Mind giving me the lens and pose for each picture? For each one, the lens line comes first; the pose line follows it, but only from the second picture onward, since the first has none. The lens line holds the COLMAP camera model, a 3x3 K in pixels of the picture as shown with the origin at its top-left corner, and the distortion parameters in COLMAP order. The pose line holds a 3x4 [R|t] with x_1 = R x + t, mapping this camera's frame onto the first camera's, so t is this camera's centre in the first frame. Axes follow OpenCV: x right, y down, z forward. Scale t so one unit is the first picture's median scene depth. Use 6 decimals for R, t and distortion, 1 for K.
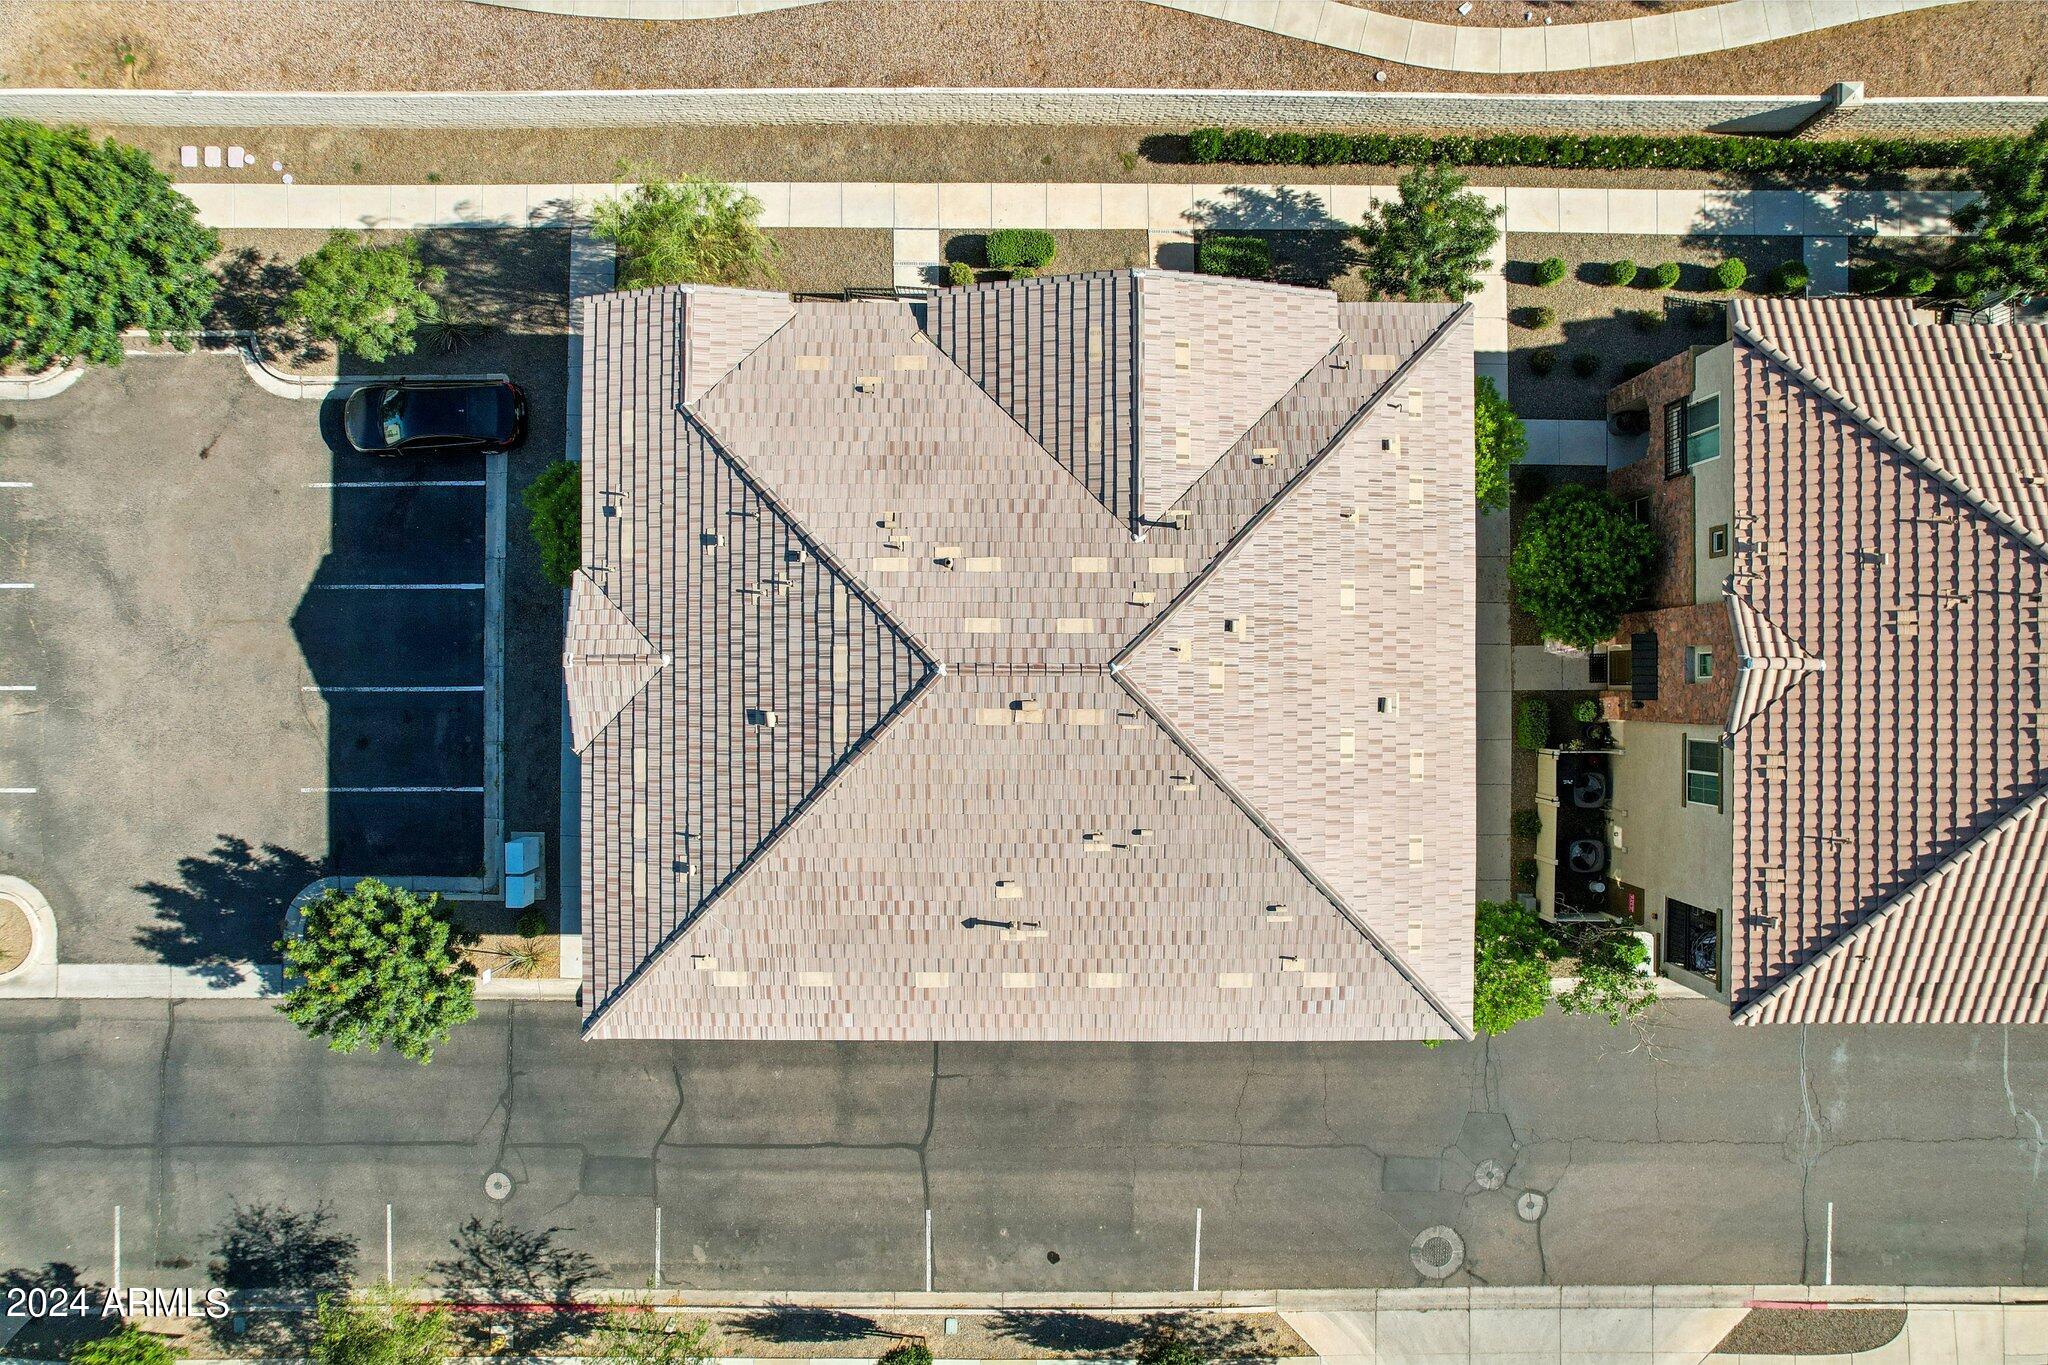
lens RADIAL K [[1305.6, 0, 1024.0], [0, 1305.6, 682.5], [0, 0, 1]] dist [-0.081296, 0.076886]
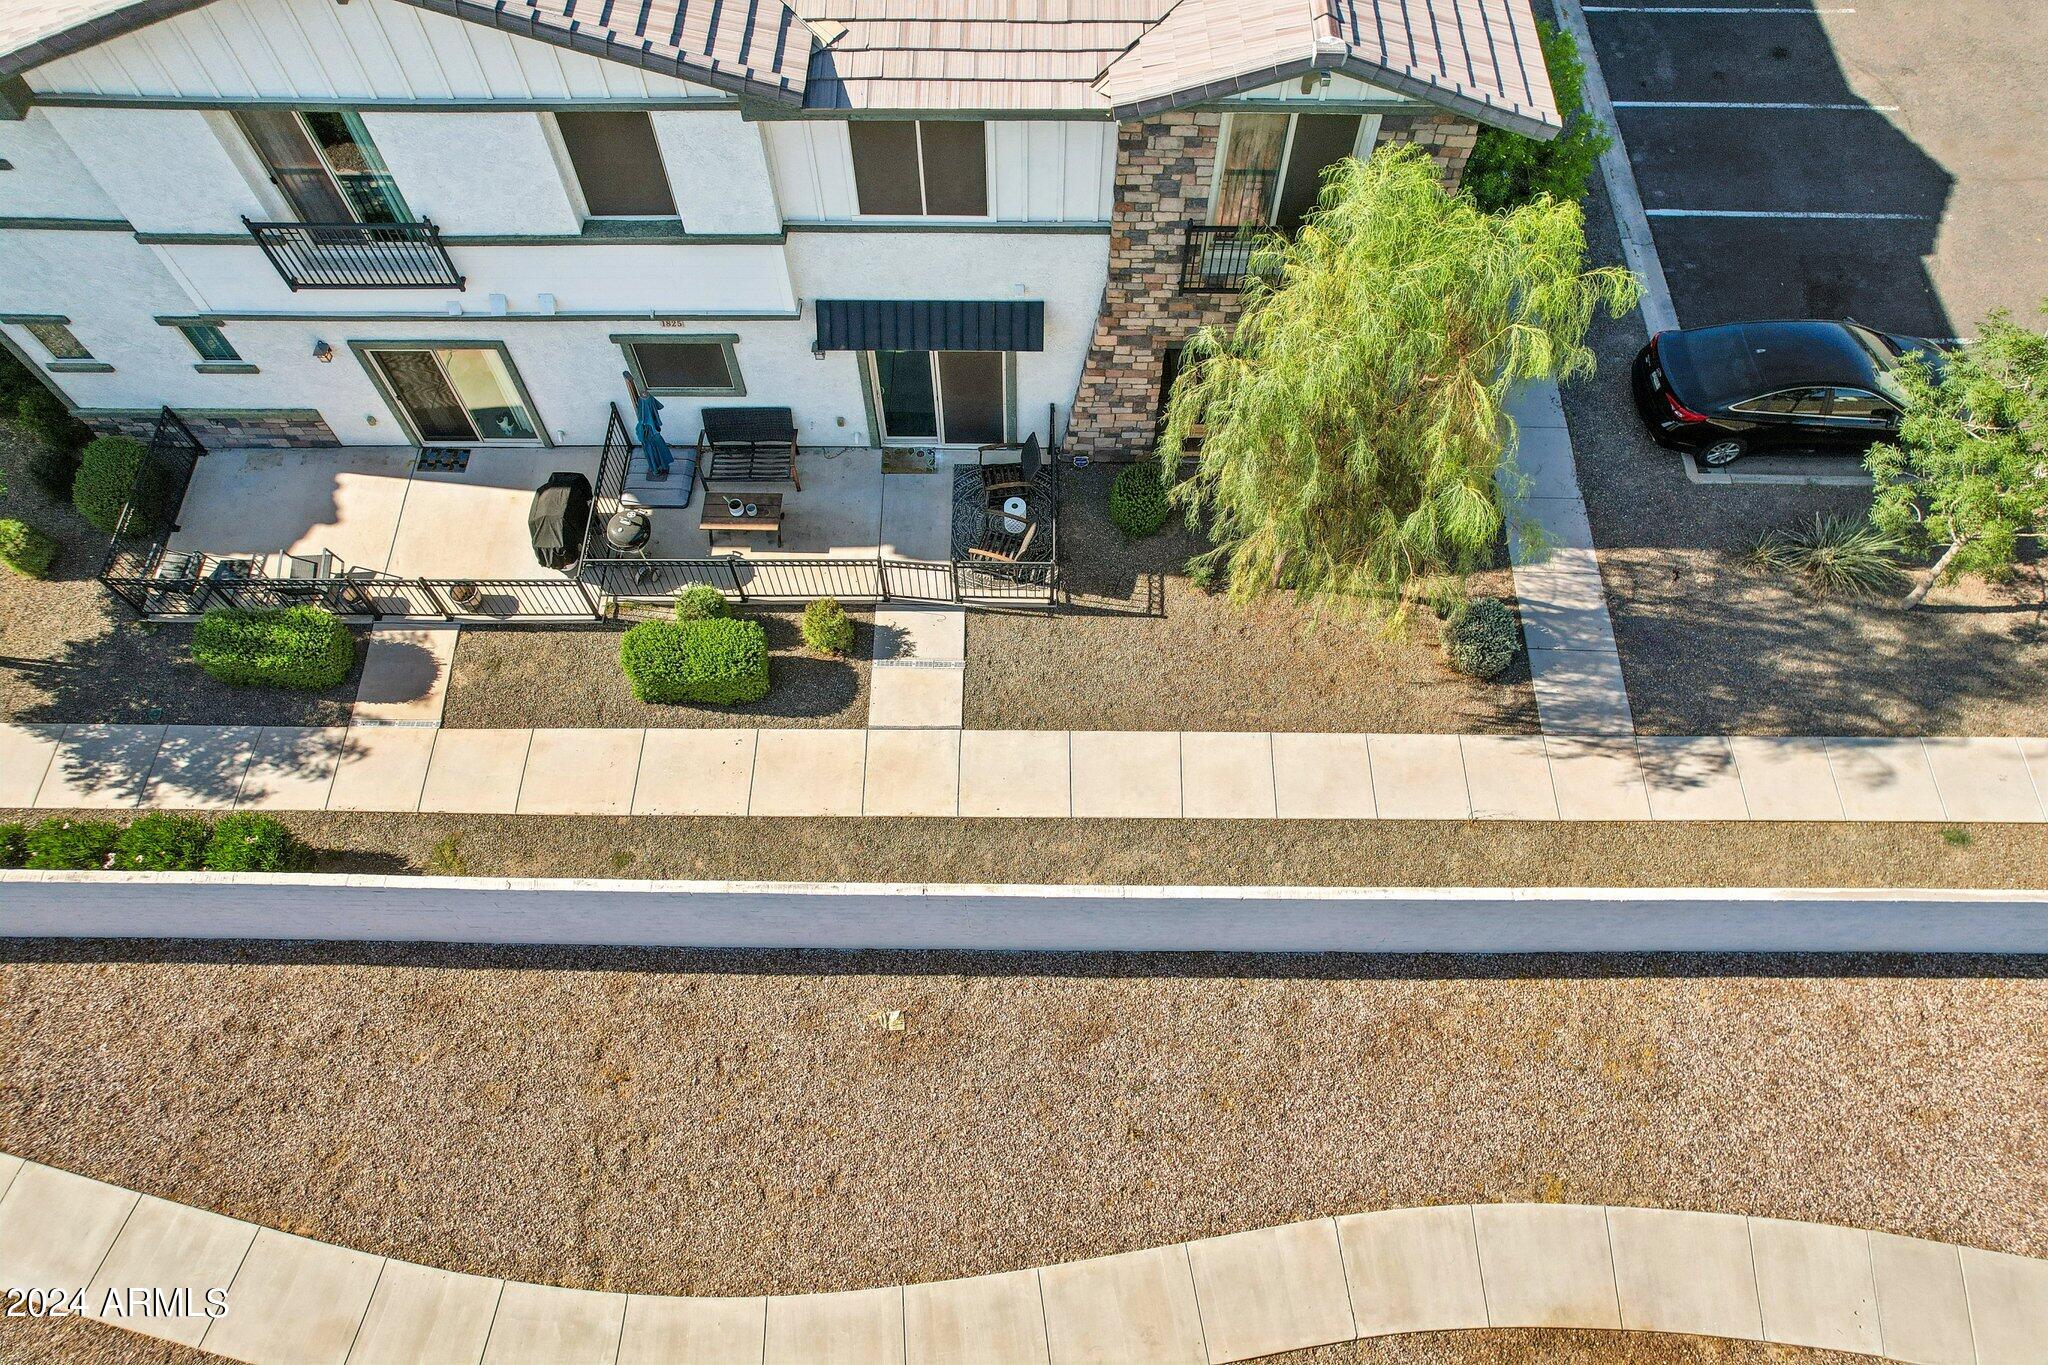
lens RADIAL K [[1305.6, 0, 1024.0], [0, 1305.6, 682.5], [0, 0, 1]] dist [-0.081296, 0.076886]
pose [[-0.999969, -0.004412, 0.006562, -0.126734], [0.006997, -0.880378, 0.474220, -0.564571], [0.003685, 0.474251, 0.880382, 0.567252]]
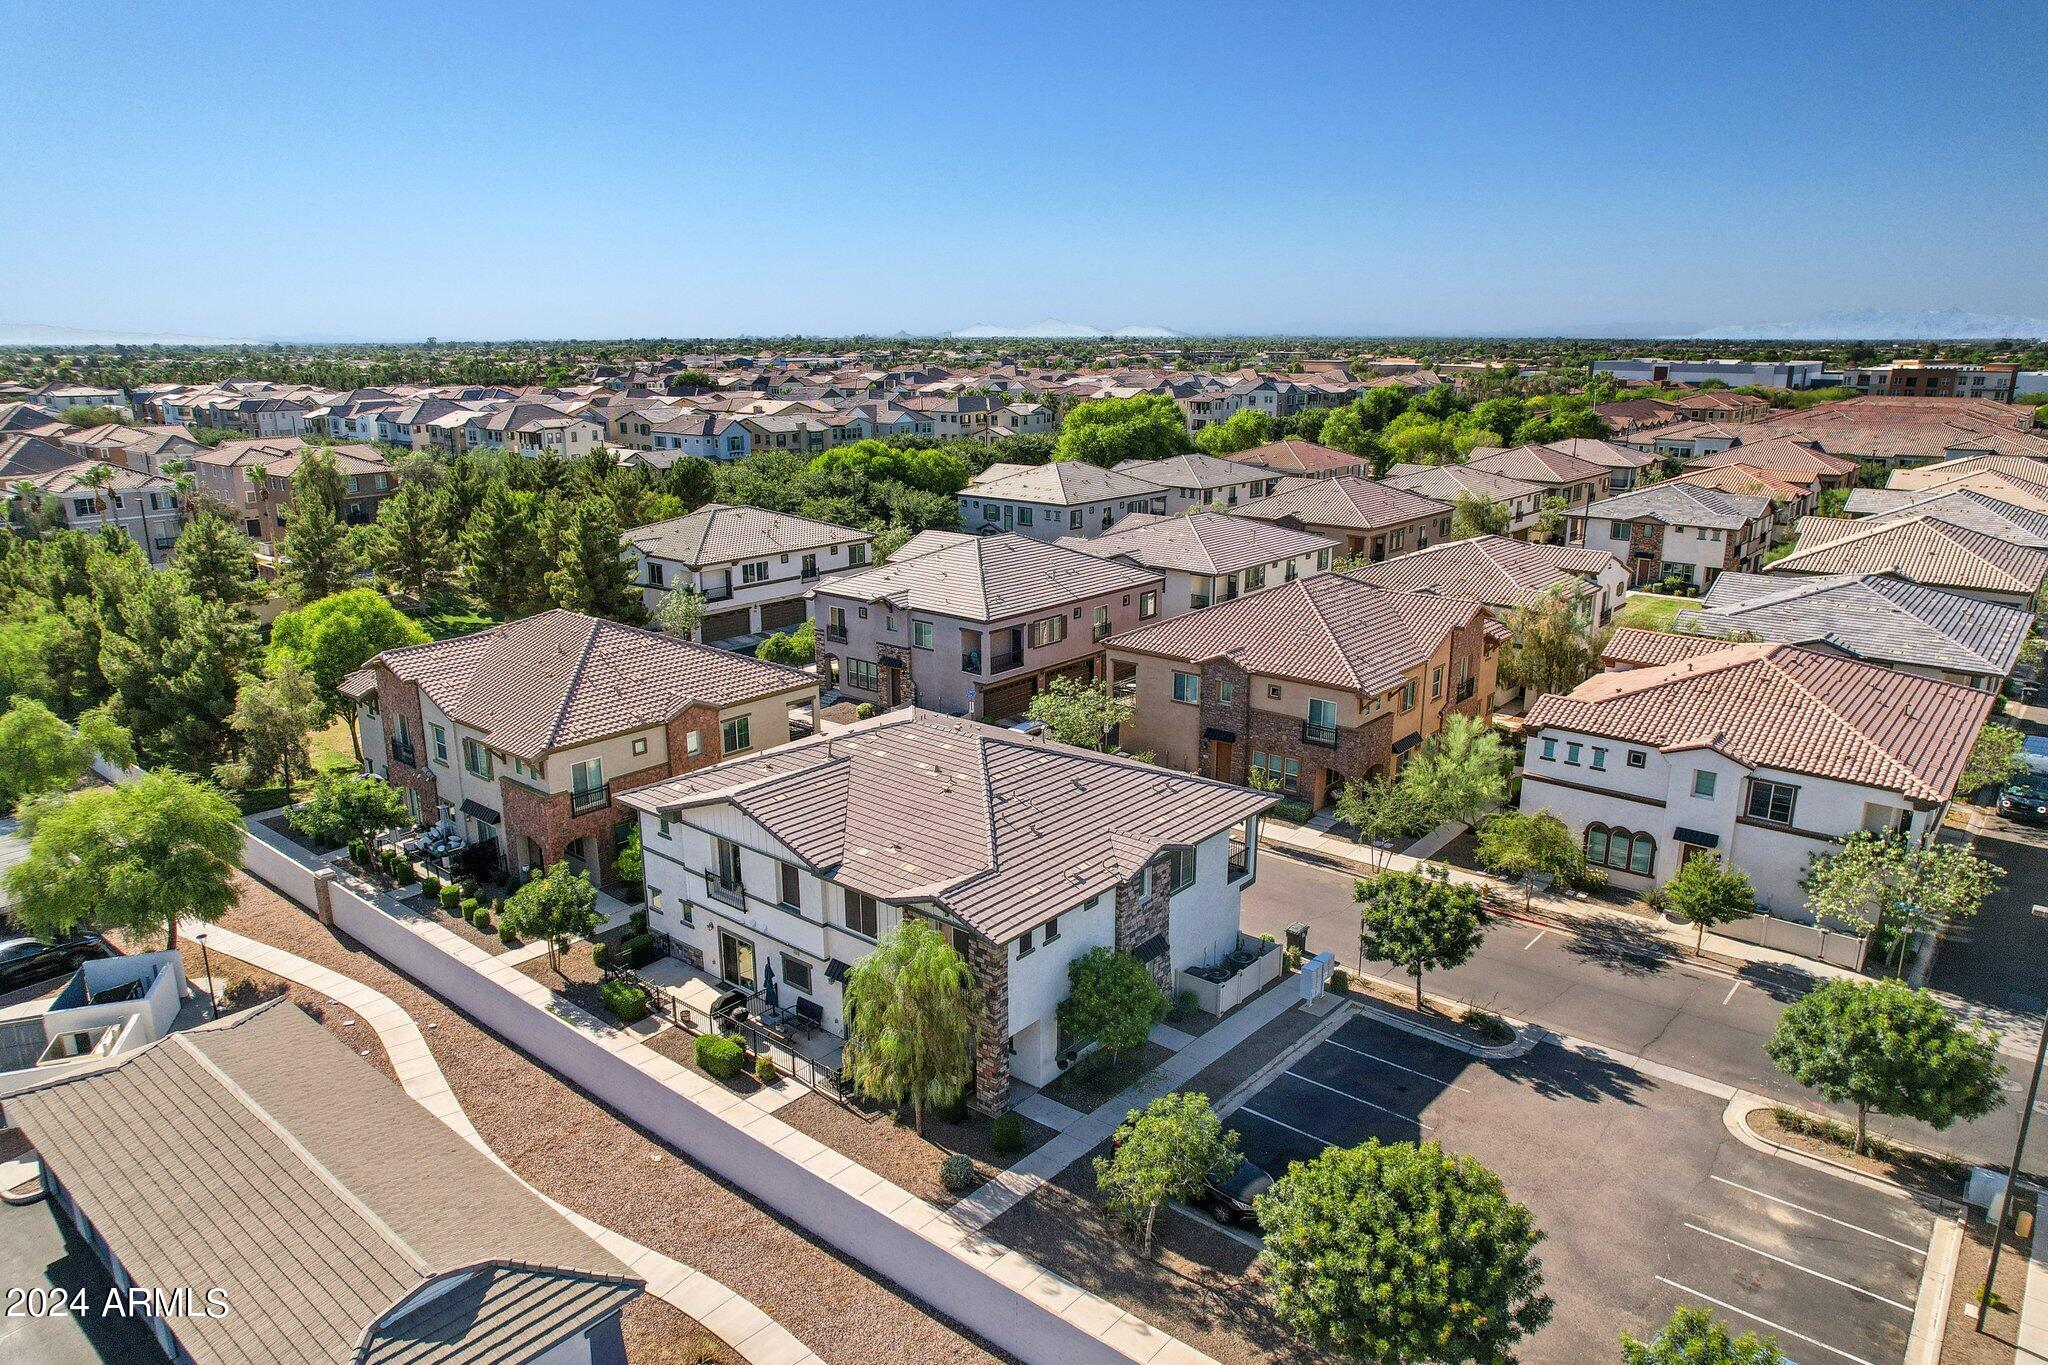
lens RADIAL K [[1305.6, 0, 1024.0], [0, 1305.6, 682.5], [0, 0, 1]] dist [-0.081296, 0.076886]
pose [[-0.768347, -0.155840, 0.620771, -0.928295], [0.640019, -0.193608, 0.743567, -0.986111], [0.004309, 0.968623, 0.248499, 0.343373]]
